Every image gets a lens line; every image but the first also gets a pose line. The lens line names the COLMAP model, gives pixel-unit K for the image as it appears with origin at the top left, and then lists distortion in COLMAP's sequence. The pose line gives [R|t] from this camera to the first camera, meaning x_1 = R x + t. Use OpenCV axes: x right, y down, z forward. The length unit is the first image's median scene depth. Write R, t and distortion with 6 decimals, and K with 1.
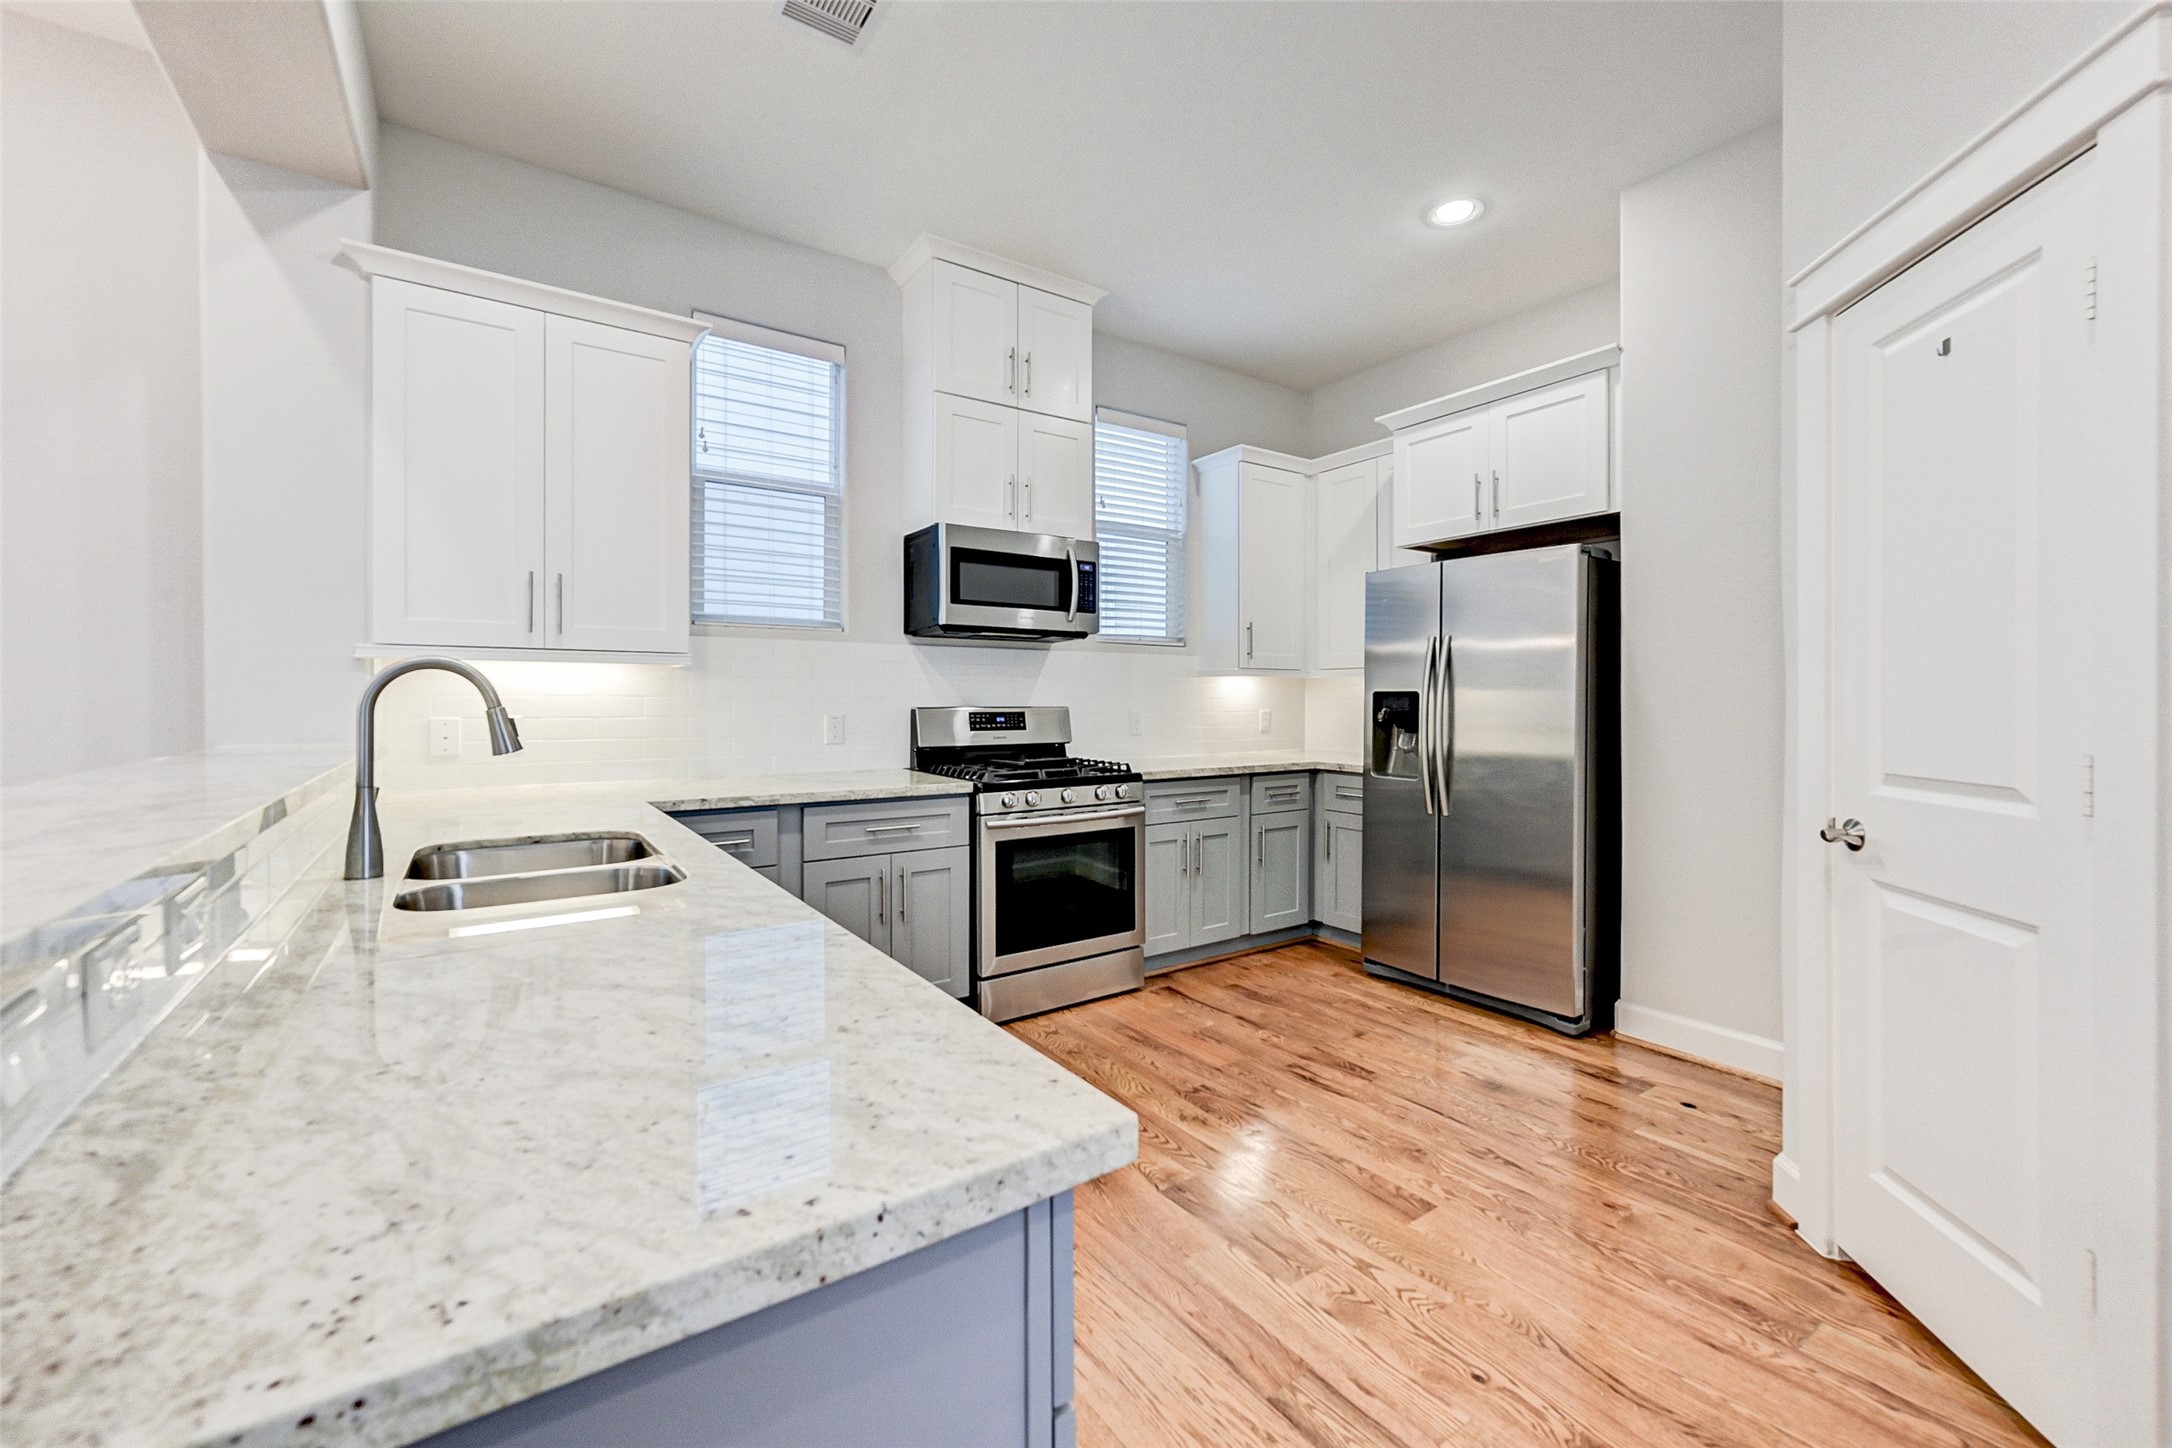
lens RADIAL K [[878.6, 0, 1106.6], [0, 878.6, 691.8], [0, 0, 1]] dist [0.002005, 0.000303]
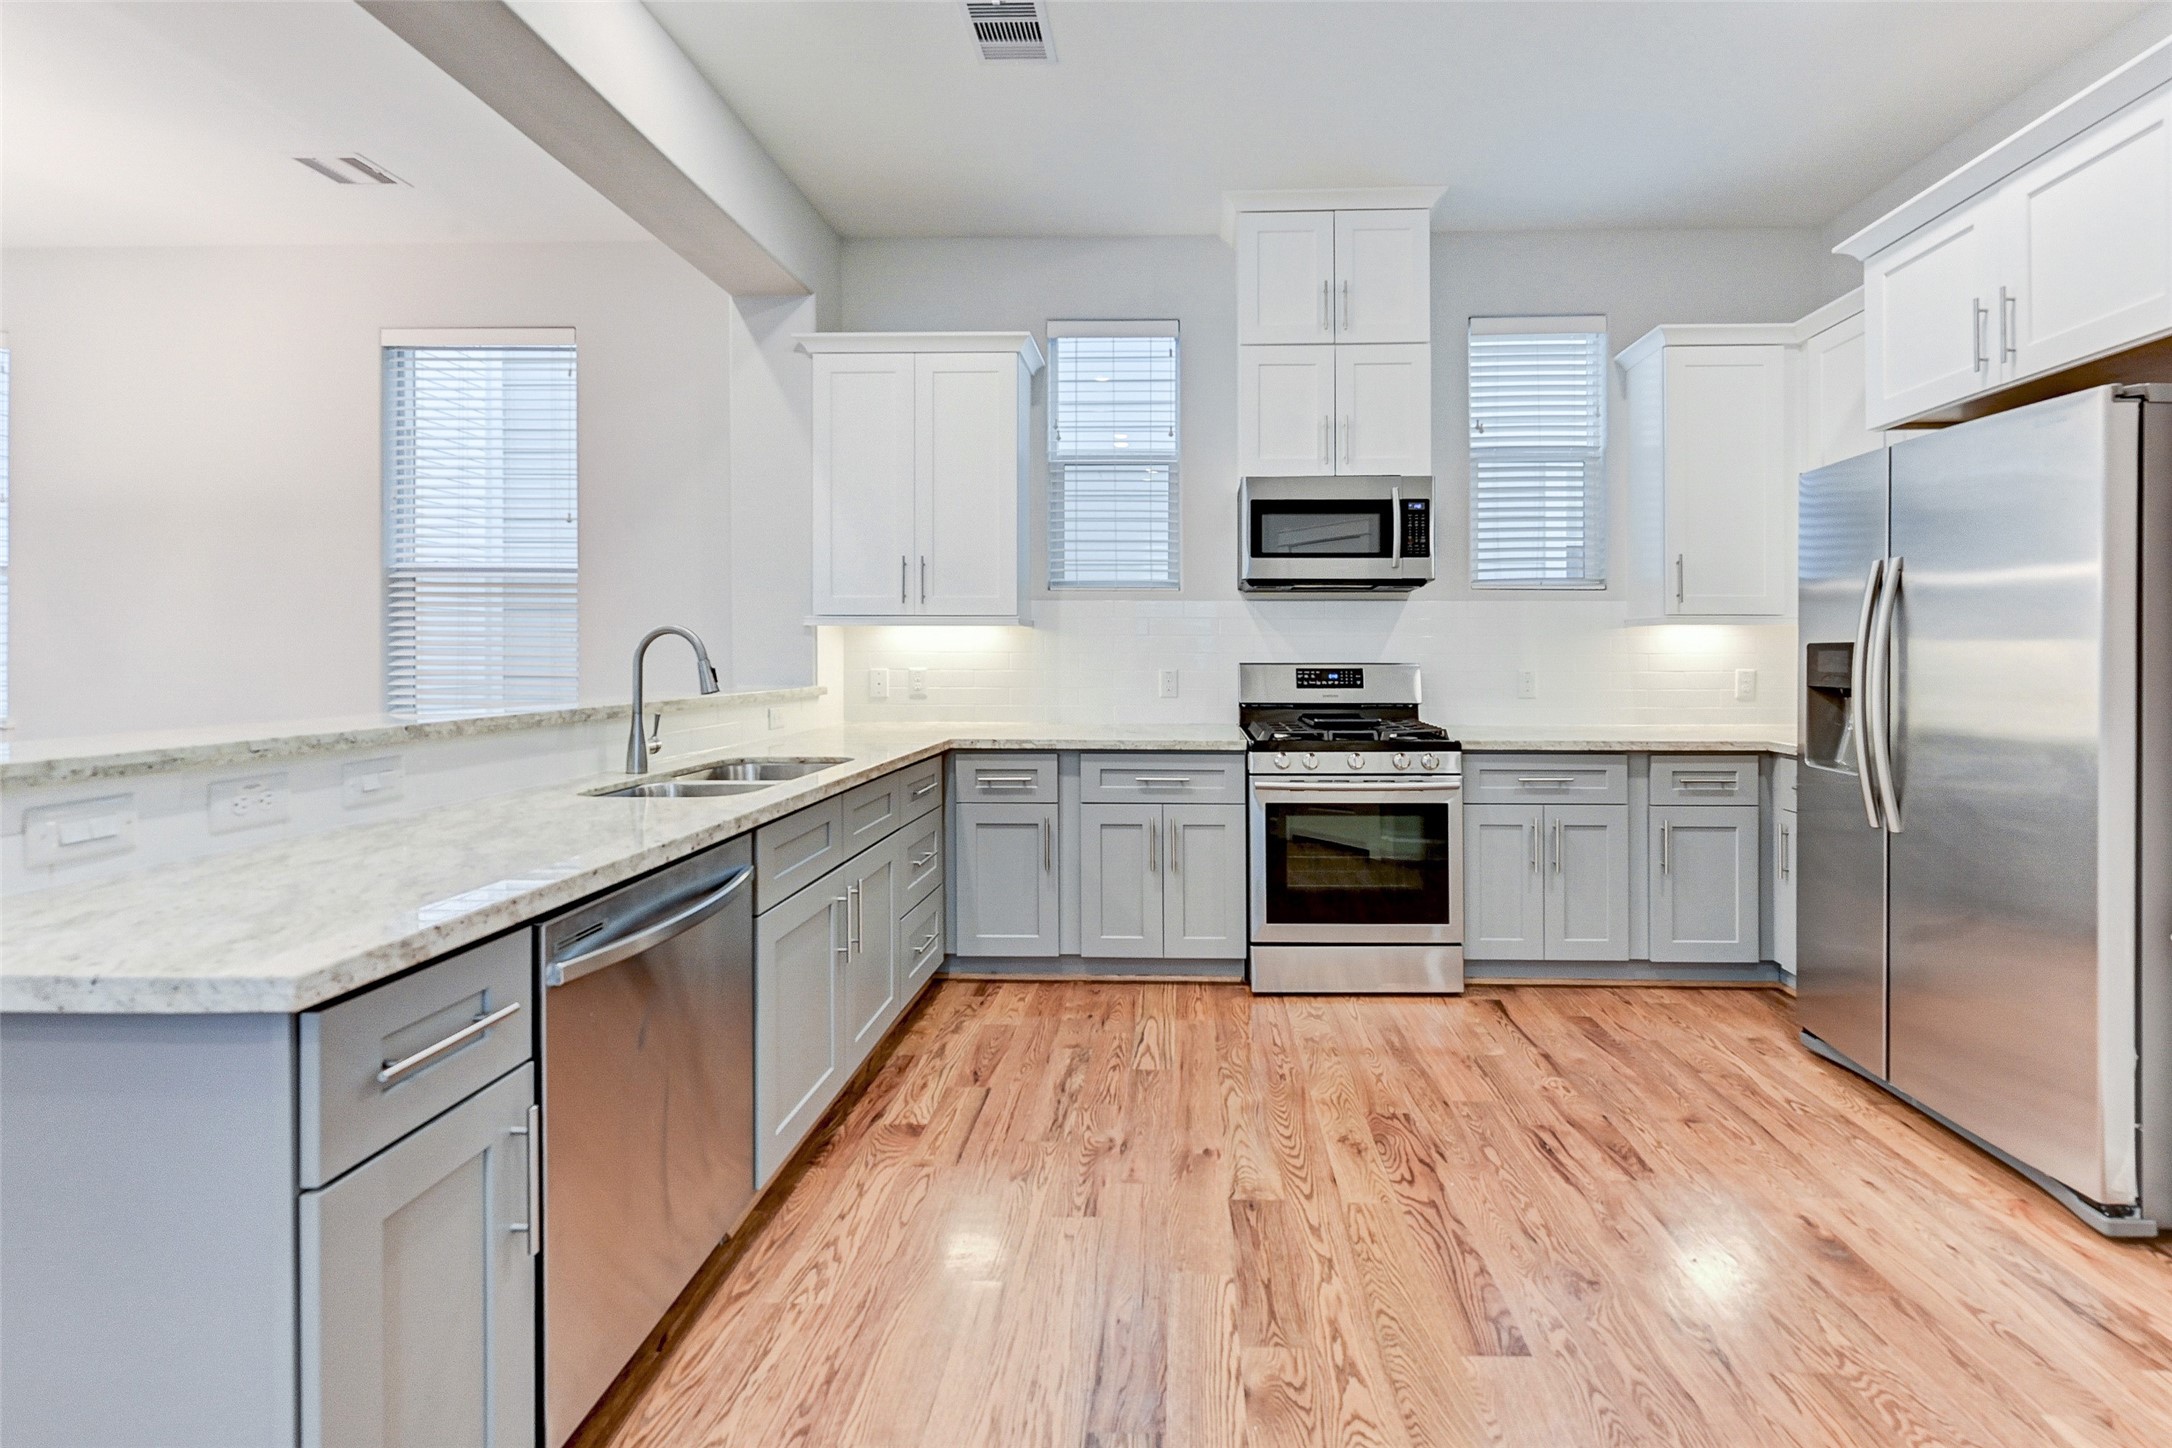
lens RADIAL K [[902.3, 0, 1168.9], [0, 902.3, 644.1], [0, 0, 1]] dist [0.000080, 0.000213]
pose [[0.799367, -0.008642, -0.600781, 0.349213], [0.005286, 0.999959, -0.007351, 0.003283], [0.600820, 0.002700, 0.799380, 0.135503]]
